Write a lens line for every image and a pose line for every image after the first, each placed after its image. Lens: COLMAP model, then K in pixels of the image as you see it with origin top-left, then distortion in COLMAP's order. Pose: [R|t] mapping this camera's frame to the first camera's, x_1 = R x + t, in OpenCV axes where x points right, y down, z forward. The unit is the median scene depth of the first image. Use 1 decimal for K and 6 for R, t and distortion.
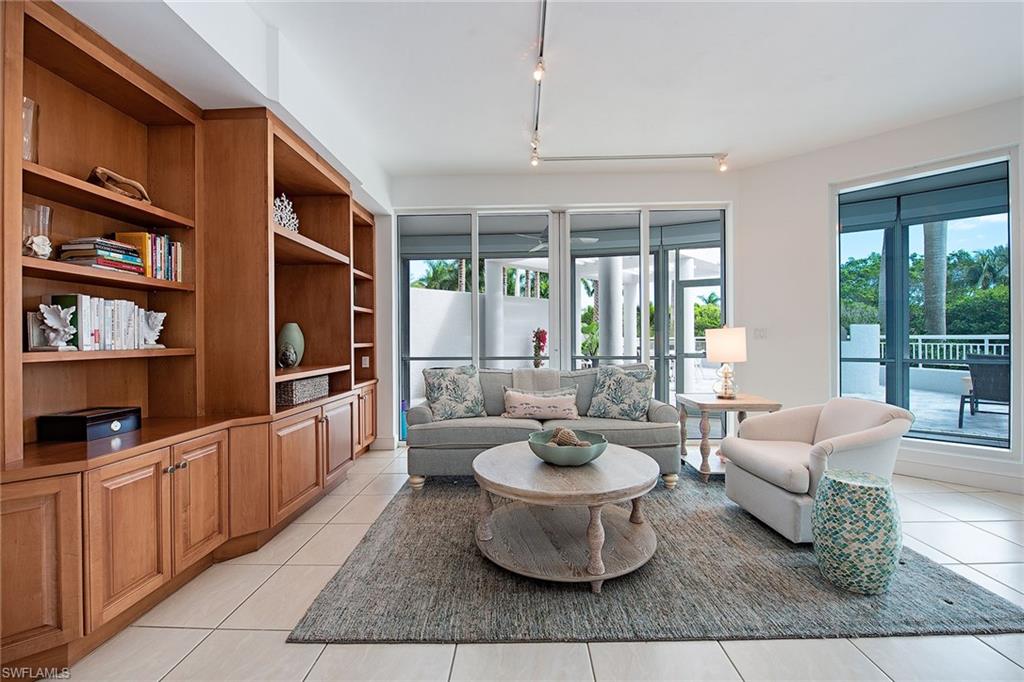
lens RADIAL K [[427.3, 0, 512.0], [0, 427.3, 341.0], [0, 0, 1]] dist [-0.000463, -0.000098]
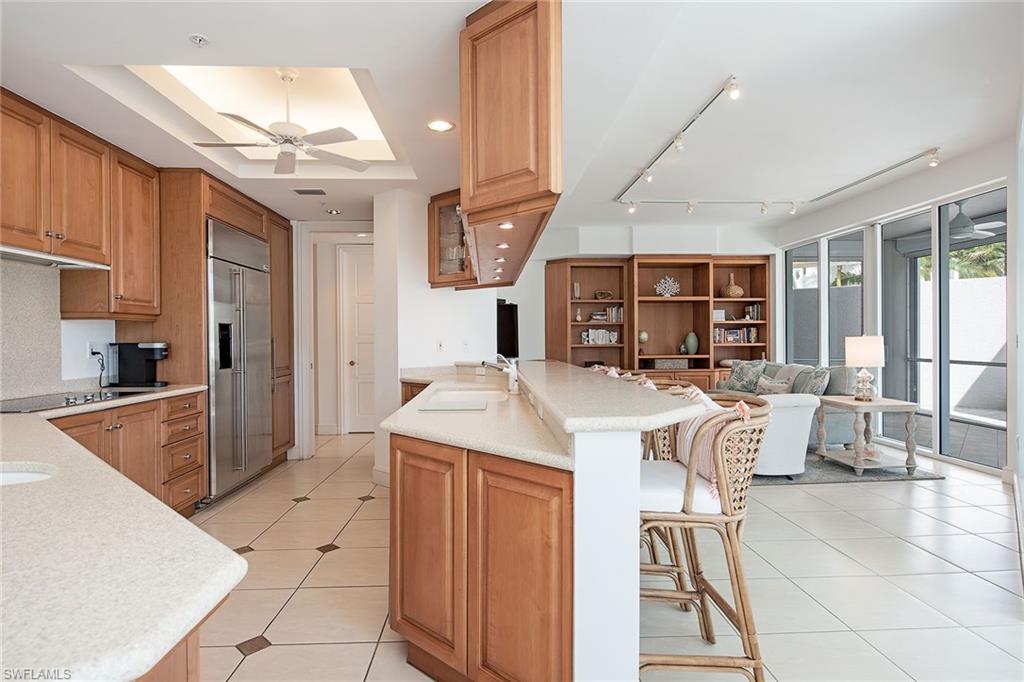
lens RADIAL K [[542.3, 0, 512.0], [0, 542.3, 341.0], [0, 0, 1]] dist [0.001685, 0.000414]
pose [[0.071266, 0.014948, -0.997345, 2.786233], [-0.003017, 0.999886, 0.014770, -0.053789], [0.997453, 0.001957, 0.071303, -0.014283]]
